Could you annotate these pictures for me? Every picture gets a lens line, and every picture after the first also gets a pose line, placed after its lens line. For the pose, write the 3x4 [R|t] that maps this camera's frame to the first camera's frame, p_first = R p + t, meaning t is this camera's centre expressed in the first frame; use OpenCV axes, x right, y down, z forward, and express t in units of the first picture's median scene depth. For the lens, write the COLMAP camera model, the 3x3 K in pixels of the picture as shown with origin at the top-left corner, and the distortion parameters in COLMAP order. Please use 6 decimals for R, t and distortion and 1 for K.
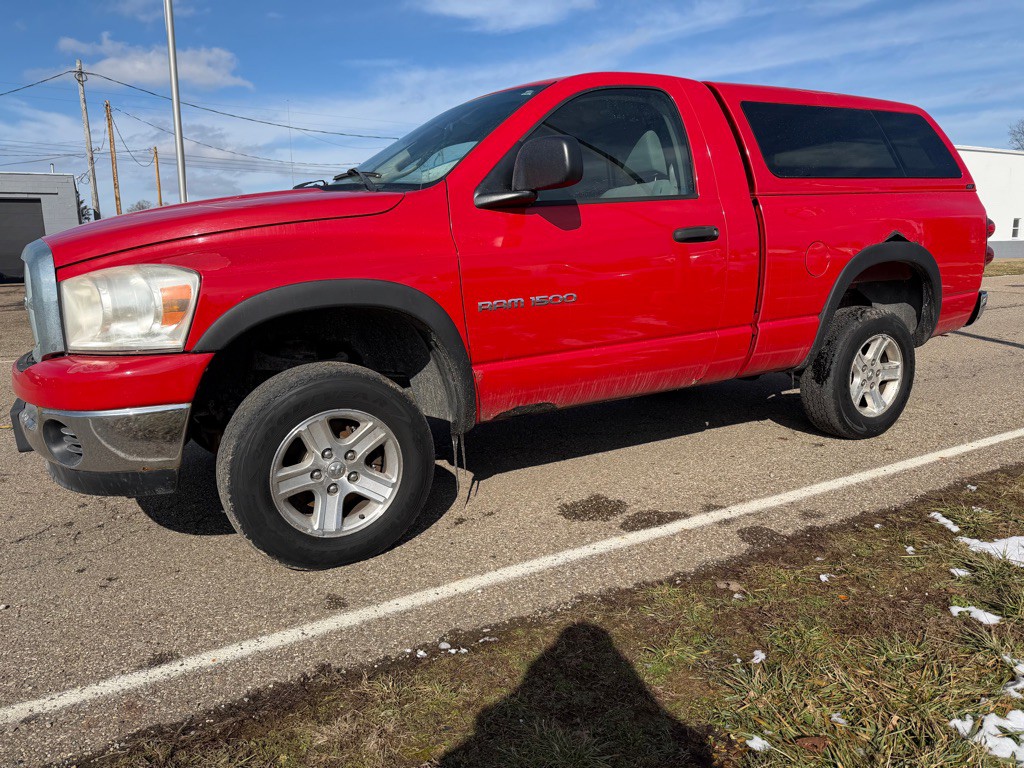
lens RADIAL K [[719.8, 0, 518.0], [0, 719.8, 363.9], [0, 0, 1]] dist [0.044278, -0.058118]
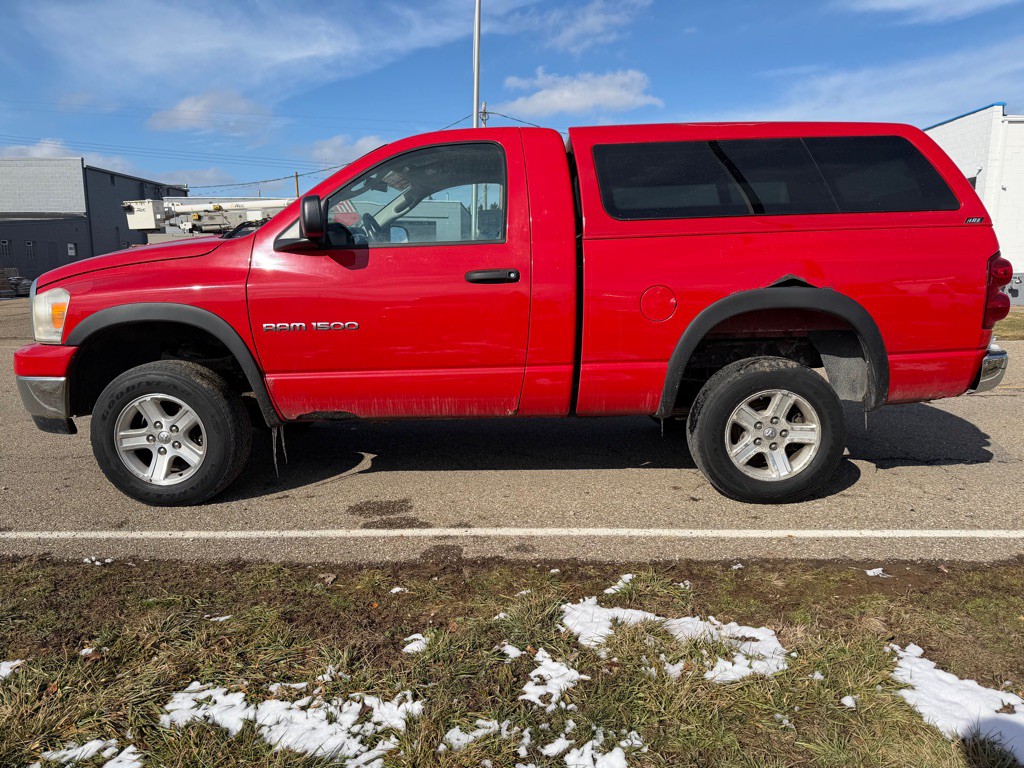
lens RADIAL K [[719.8, 0, 516.9], [0, 719.8, 383.1], [0, 0, 1]] dist [0.044278, -0.058118]
pose [[0.872973, 0.103418, -0.476679, 0.884570], [-0.099749, 0.994463, 0.033076, -0.064044], [0.477460, 0.018674, 0.878455, 0.082098]]
